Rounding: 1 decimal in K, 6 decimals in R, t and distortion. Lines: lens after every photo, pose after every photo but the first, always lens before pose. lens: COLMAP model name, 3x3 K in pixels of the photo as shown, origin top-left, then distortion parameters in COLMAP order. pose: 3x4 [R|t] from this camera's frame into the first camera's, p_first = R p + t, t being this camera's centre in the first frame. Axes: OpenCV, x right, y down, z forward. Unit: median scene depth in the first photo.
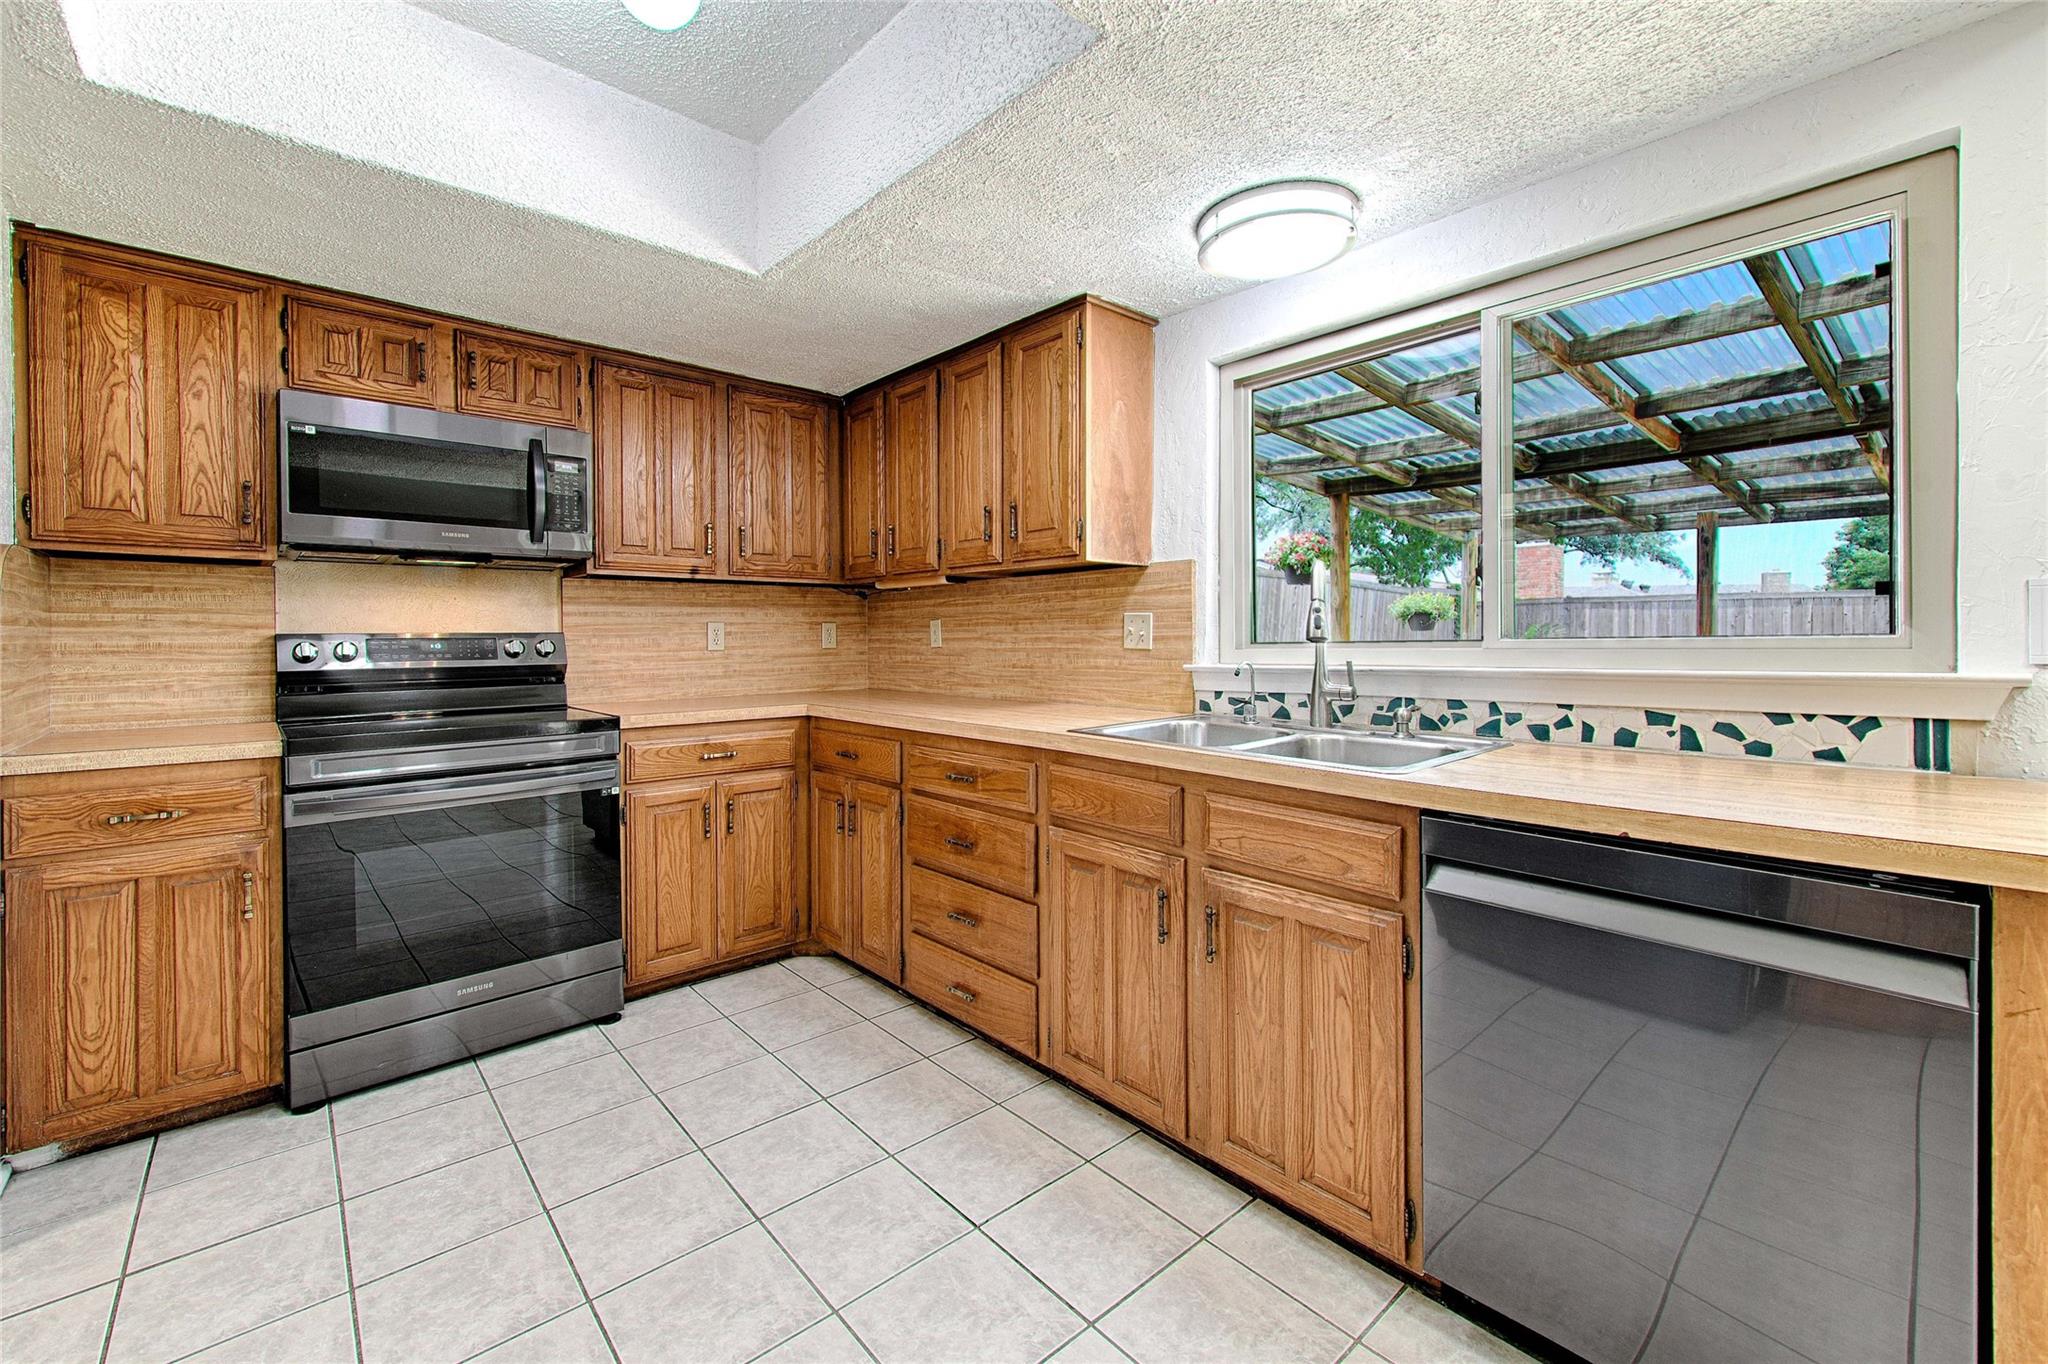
lens RADIAL K [[843.4, 0, 1011.5], [0, 843.4, 645.5], [0, 0, 1]] dist [0.005112, -0.000464]
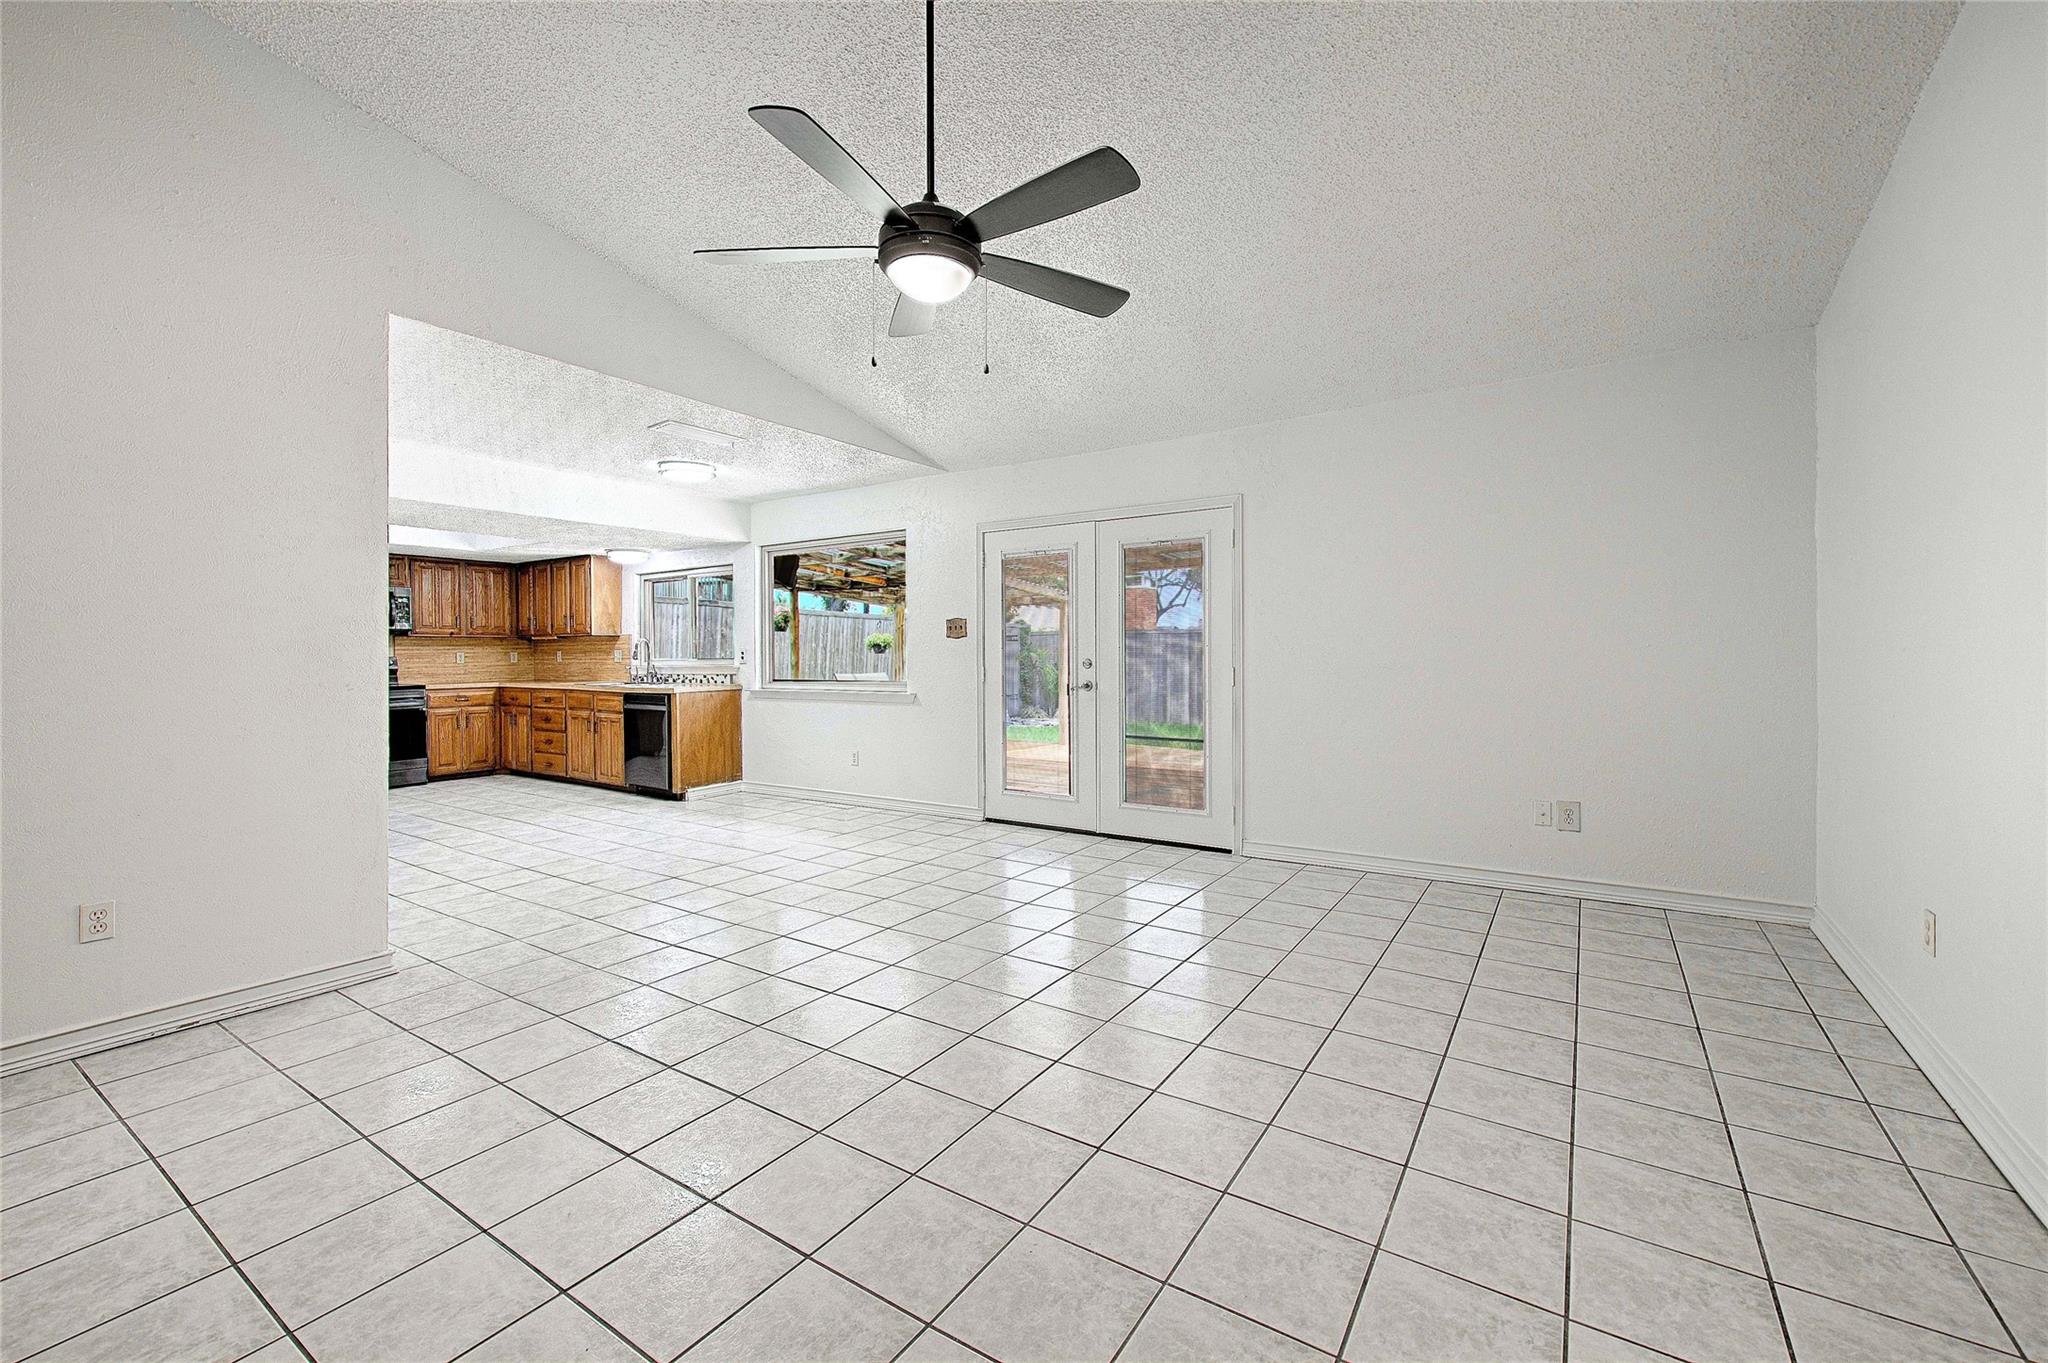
lens RADIAL K [[827.8, 0, 1029.7], [0, 827.8, 668.9], [0, 0, 1]] dist [0.002554, -0.000181]
pose [[0.962423, -0.005382, 0.271500, 0.817982], [0.004183, 0.999979, 0.004994, 0.022218], [-0.271521, -0.003671, 0.962425, -2.459822]]
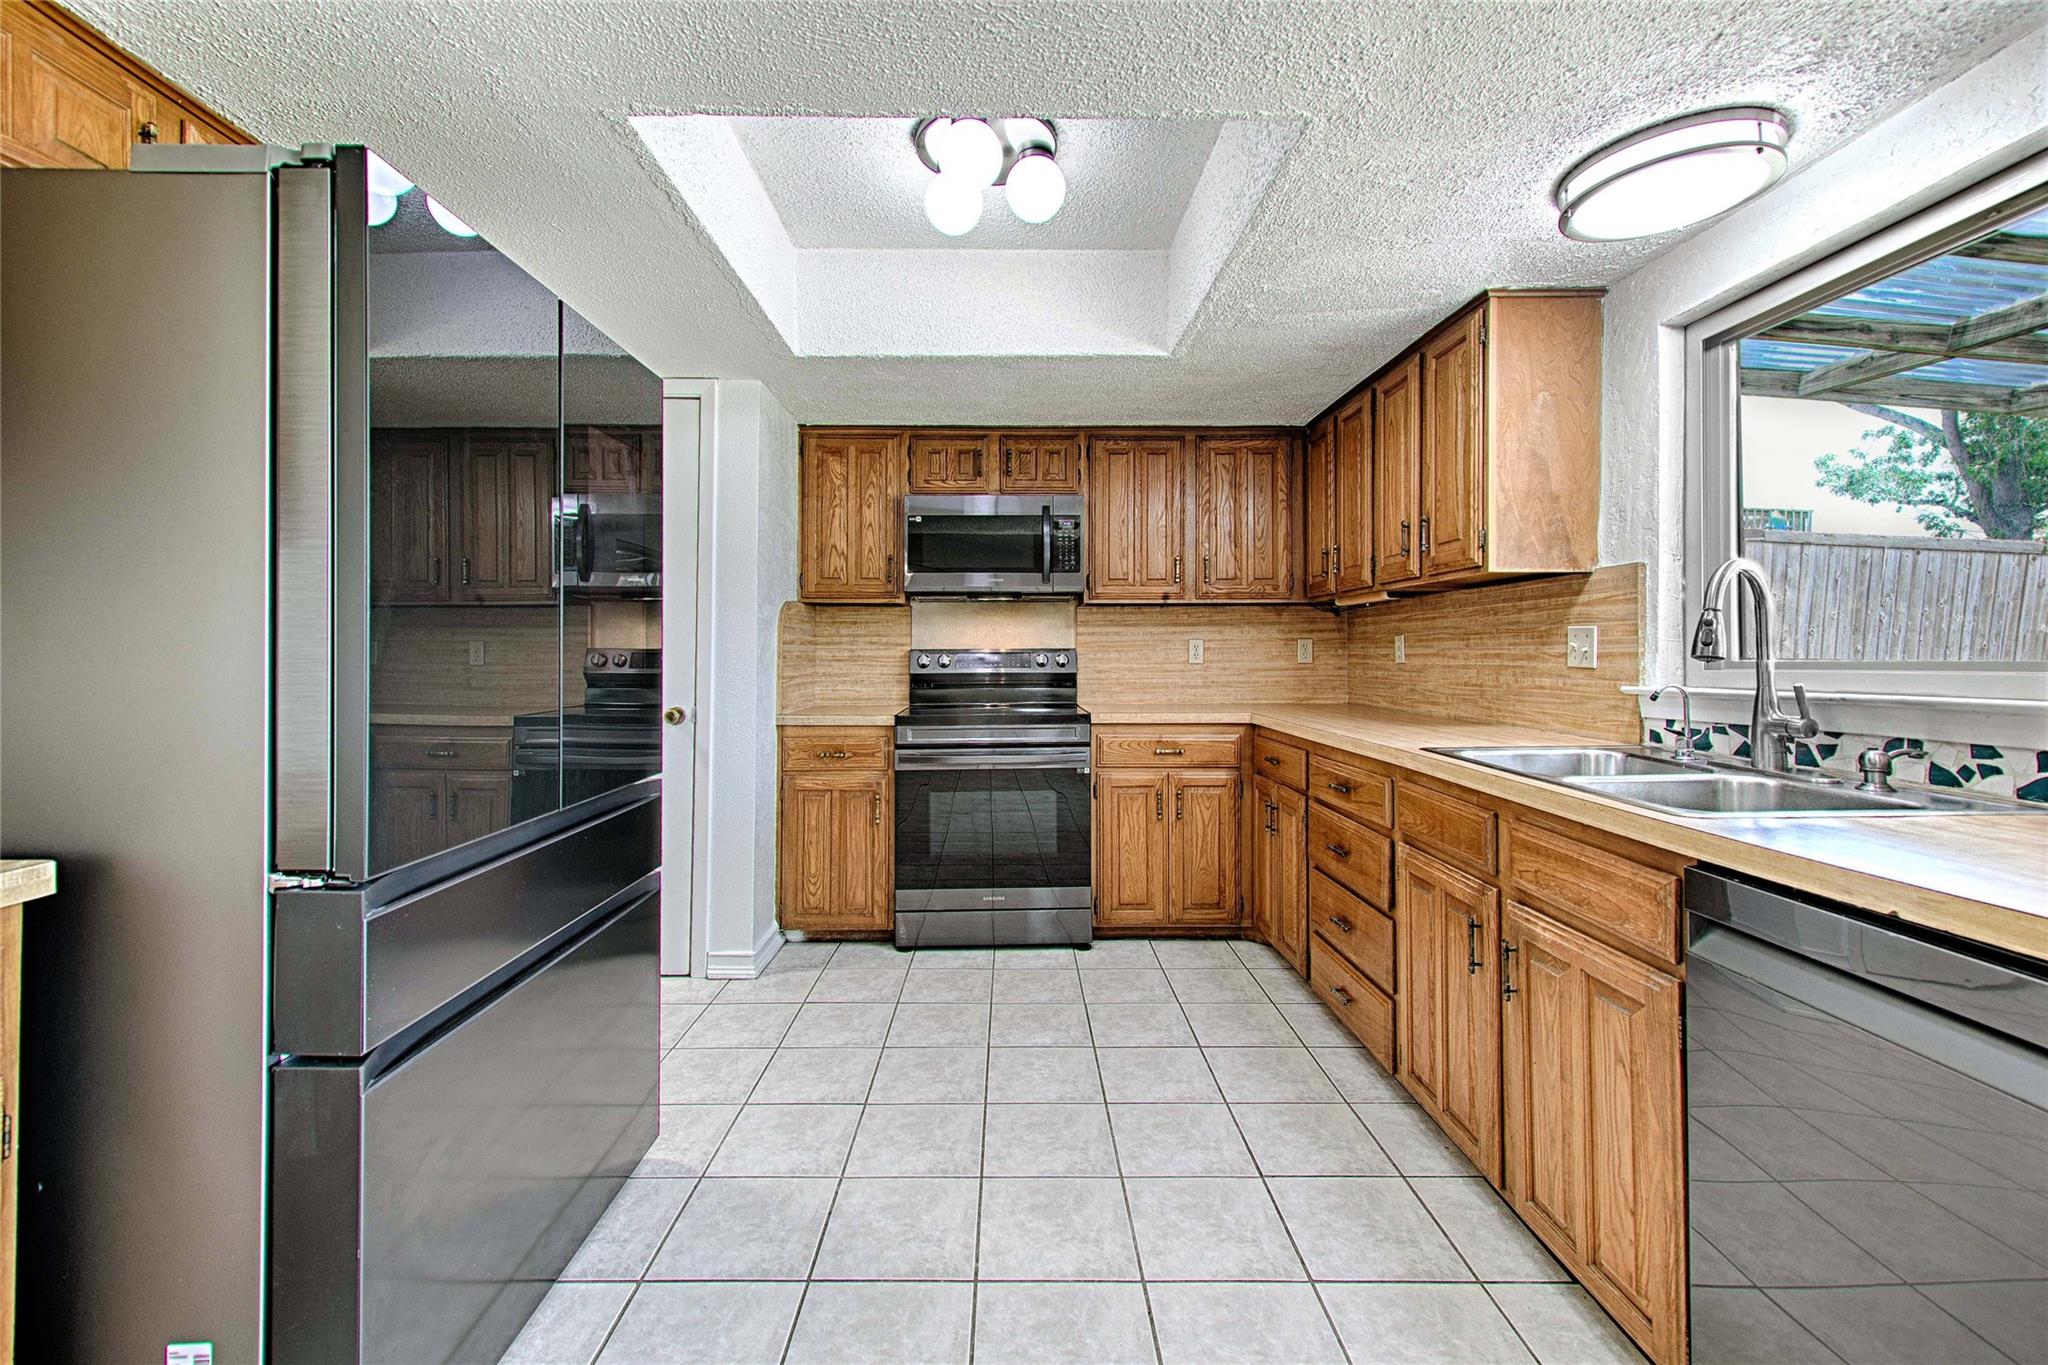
lens RADIAL K [[843.4, 0, 1011.5], [0, 843.4, 646.0], [0, 0, 1]] dist [0.005112, -0.000464]
pose [[0.753432, -0.001649, -0.657524, 0.293917], [-0.009150, 0.999874, -0.012993, -0.001357], [0.657462, 0.015805, 0.753322, -0.052180]]
